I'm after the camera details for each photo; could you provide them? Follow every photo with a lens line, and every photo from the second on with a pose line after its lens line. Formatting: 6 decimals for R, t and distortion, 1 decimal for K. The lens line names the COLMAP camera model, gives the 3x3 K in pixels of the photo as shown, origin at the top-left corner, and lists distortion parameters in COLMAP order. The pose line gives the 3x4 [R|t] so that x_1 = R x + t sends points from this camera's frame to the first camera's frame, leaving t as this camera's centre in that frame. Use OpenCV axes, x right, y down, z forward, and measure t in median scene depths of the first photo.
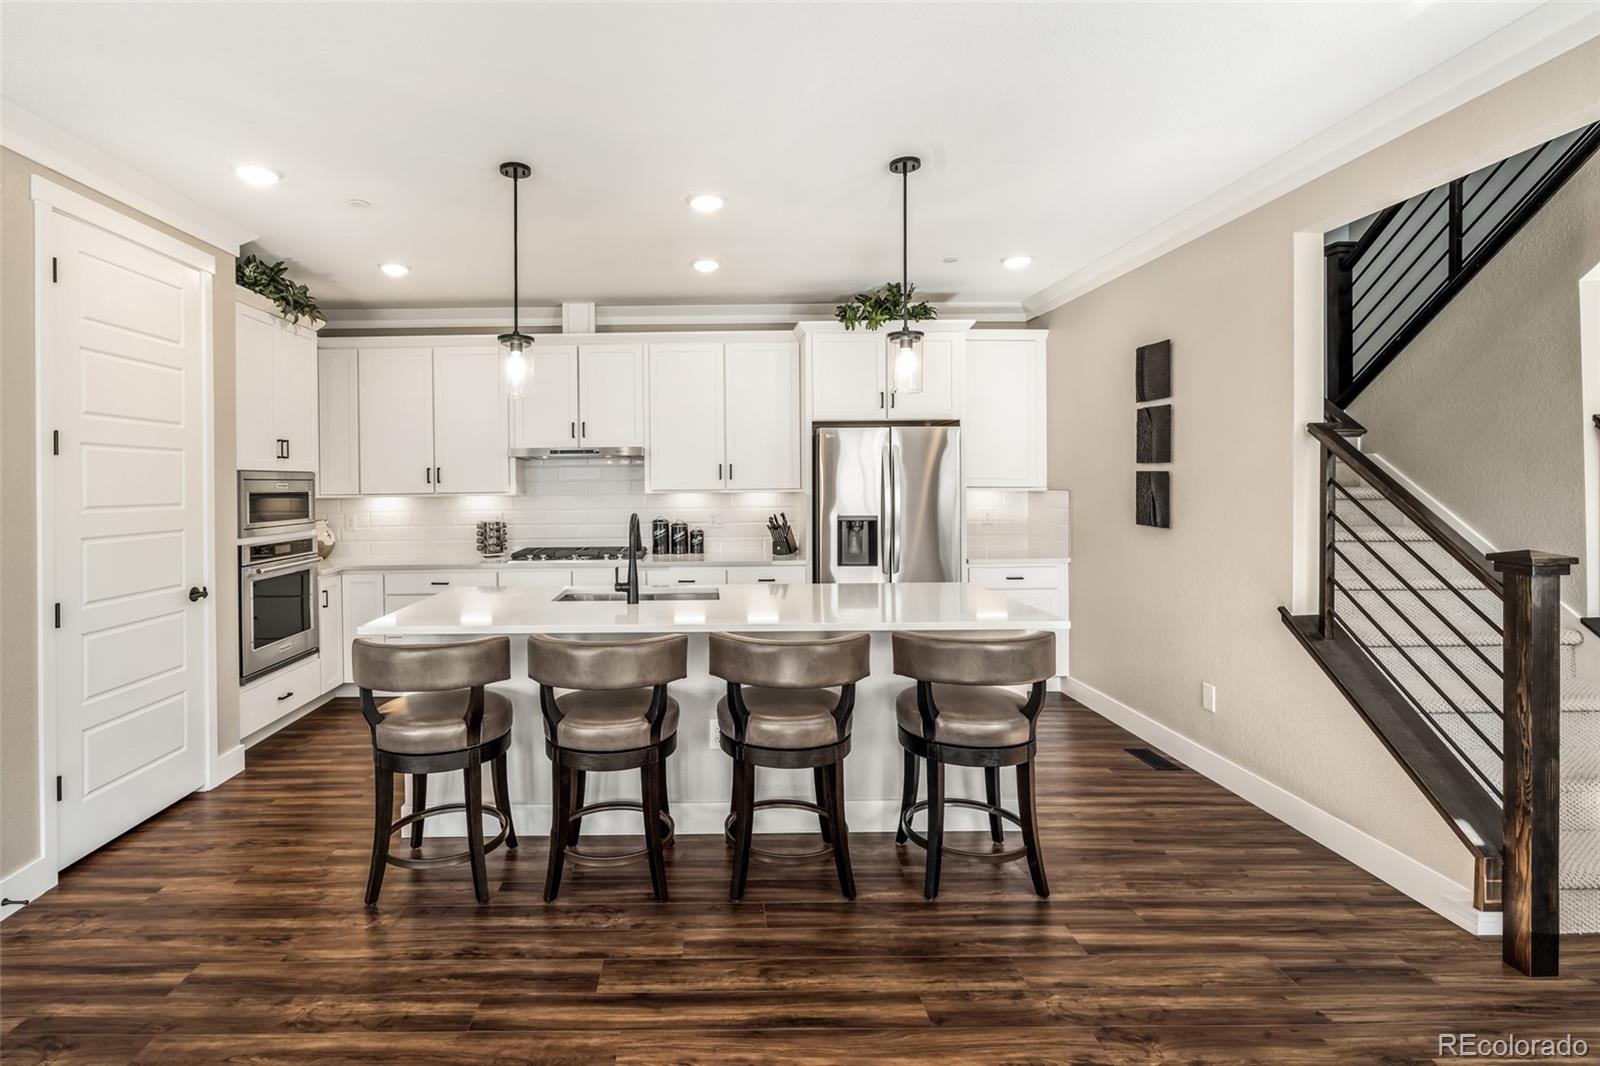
lens RADIAL K [[738.1, 0, 722.6], [0, 738.1, 480.3], [0, 0, 1]] dist [0.010701, -0.001350]
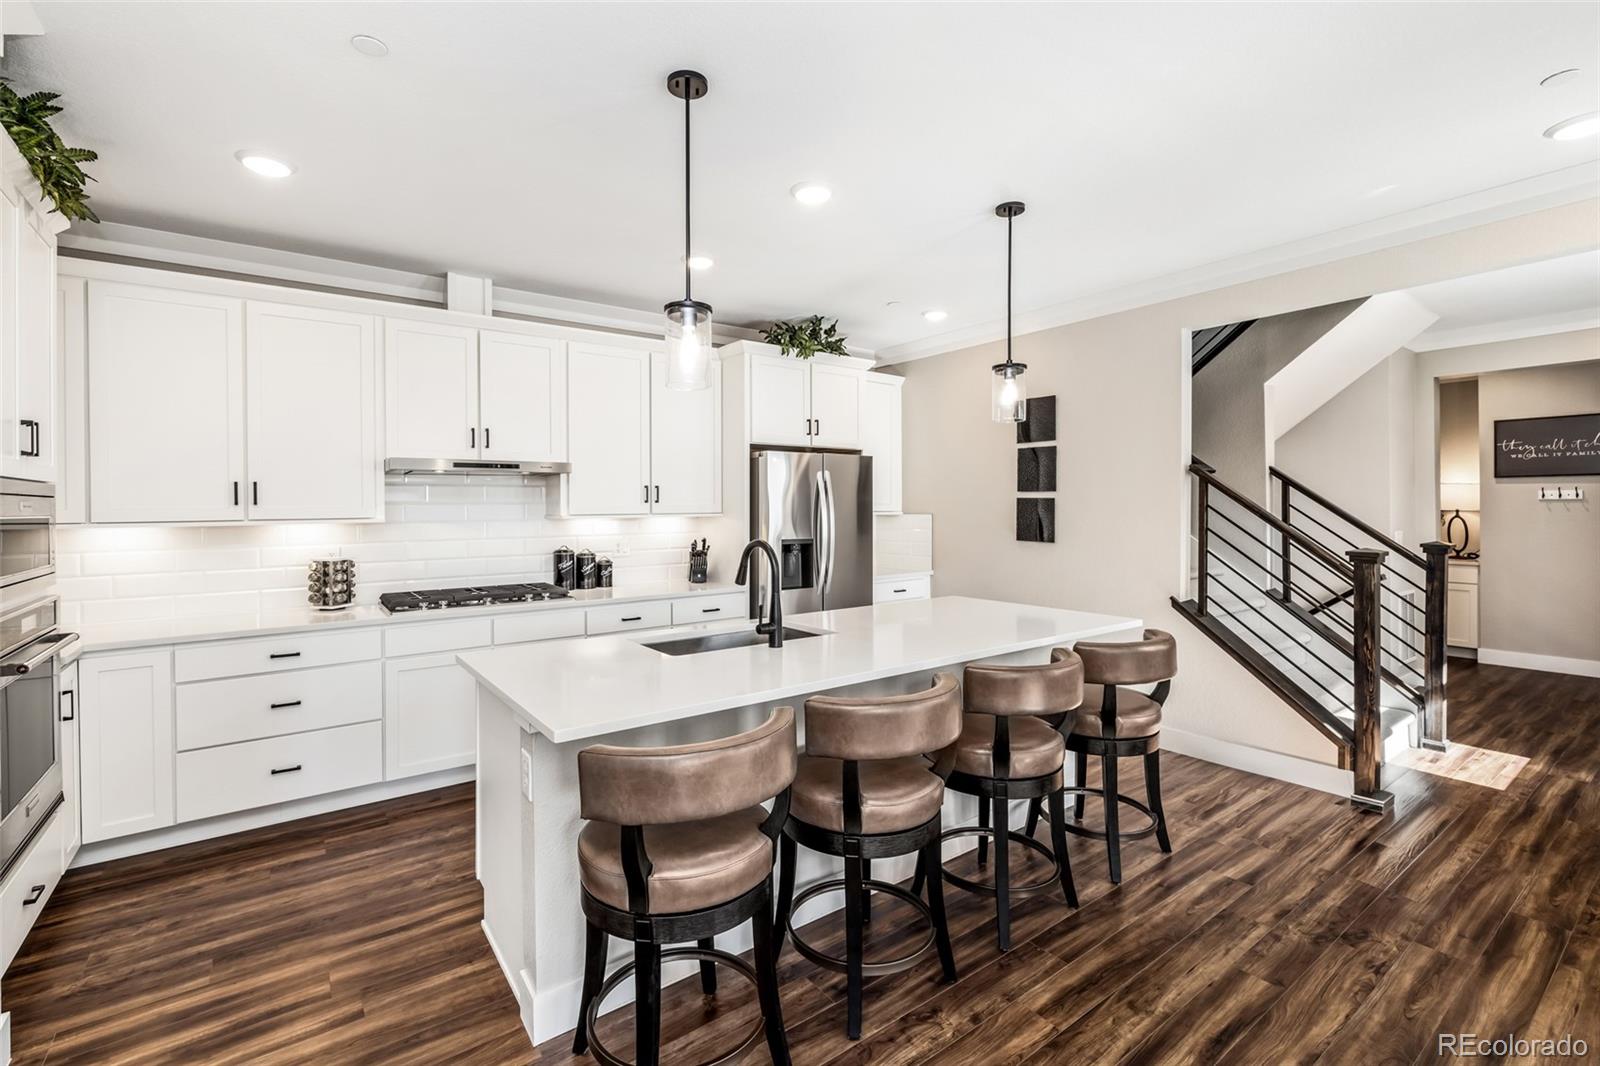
lens RADIAL K [[688.5, 0, 777.4], [0, 688.5, 509.8], [0, 0, 1]] dist [-0.002005, -0.000497]
pose [[0.821978, 0.002048, 0.569516, -0.429162], [-0.003040, 0.999995, 0.000793, 0.007725], [-0.569511, -0.002383, 0.821980, 0.271418]]
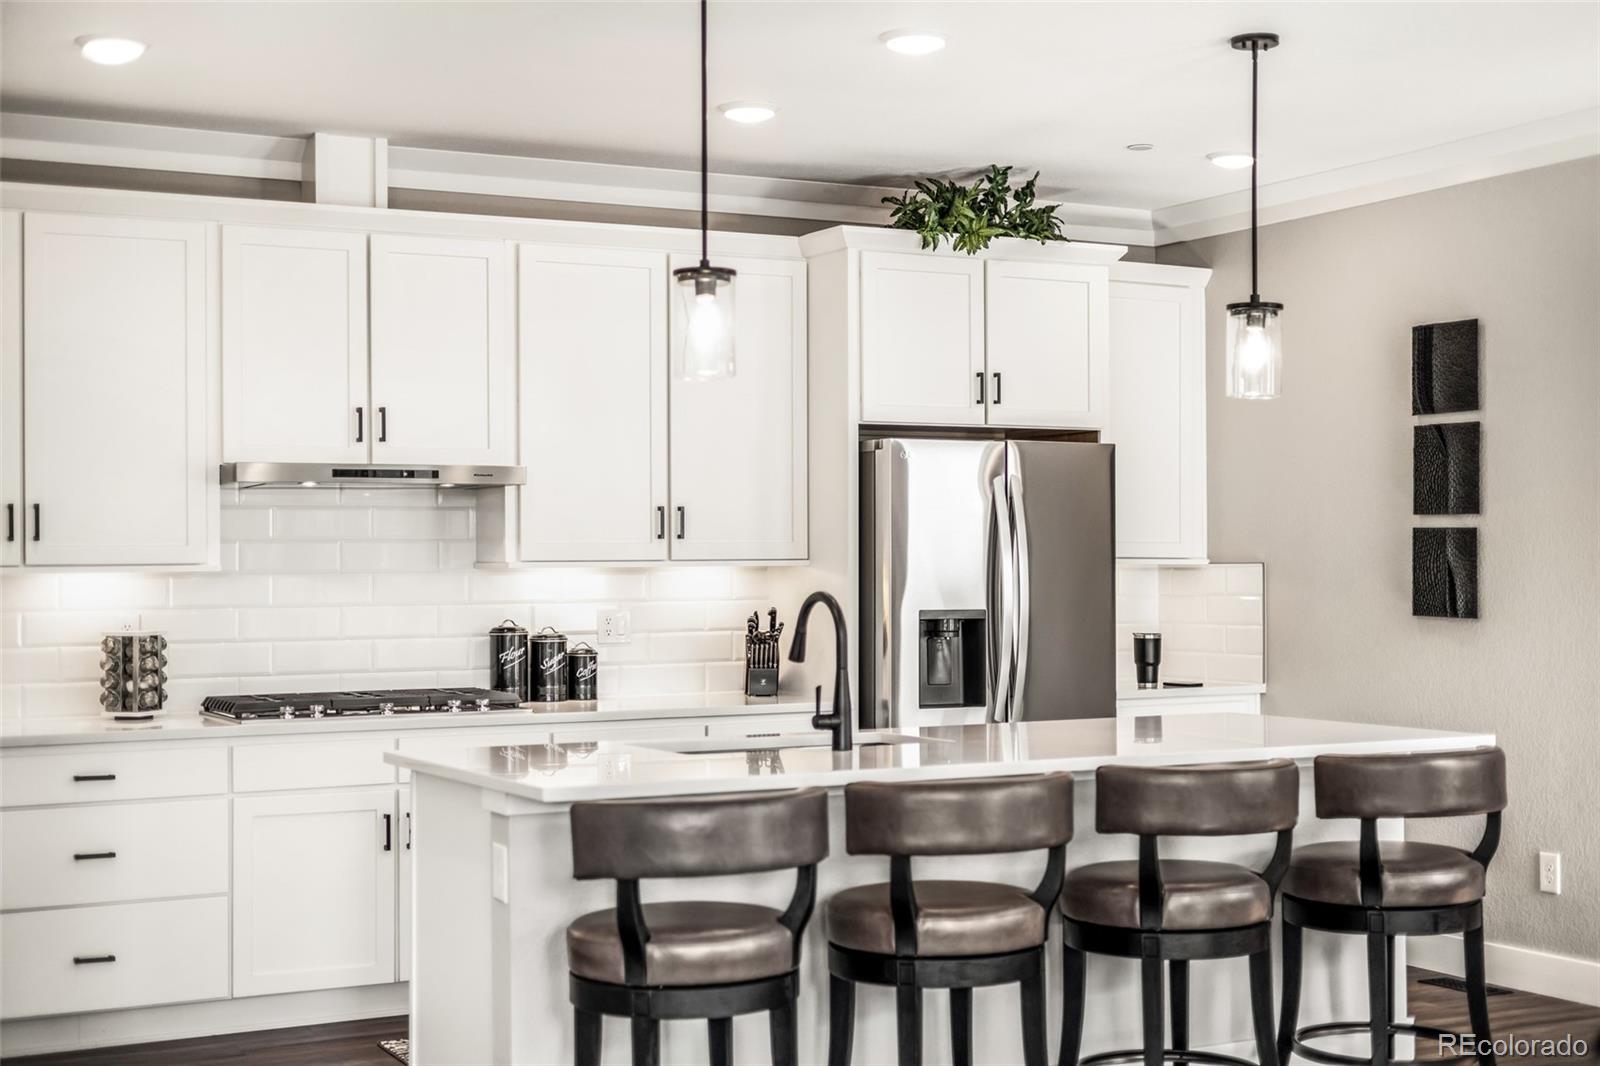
lens RADIAL K [[2157.5, 0, 808.7], [0, 2157.5, 541.0], [0, 0, 1]] dist [0.019820, 0.000000]
pose [[0.889283, 0.008322, 0.457281, -0.680156], [-0.002725, 0.999913, -0.012898, 0.022196], [-0.457349, 0.010224, 0.889229, -0.341525]]
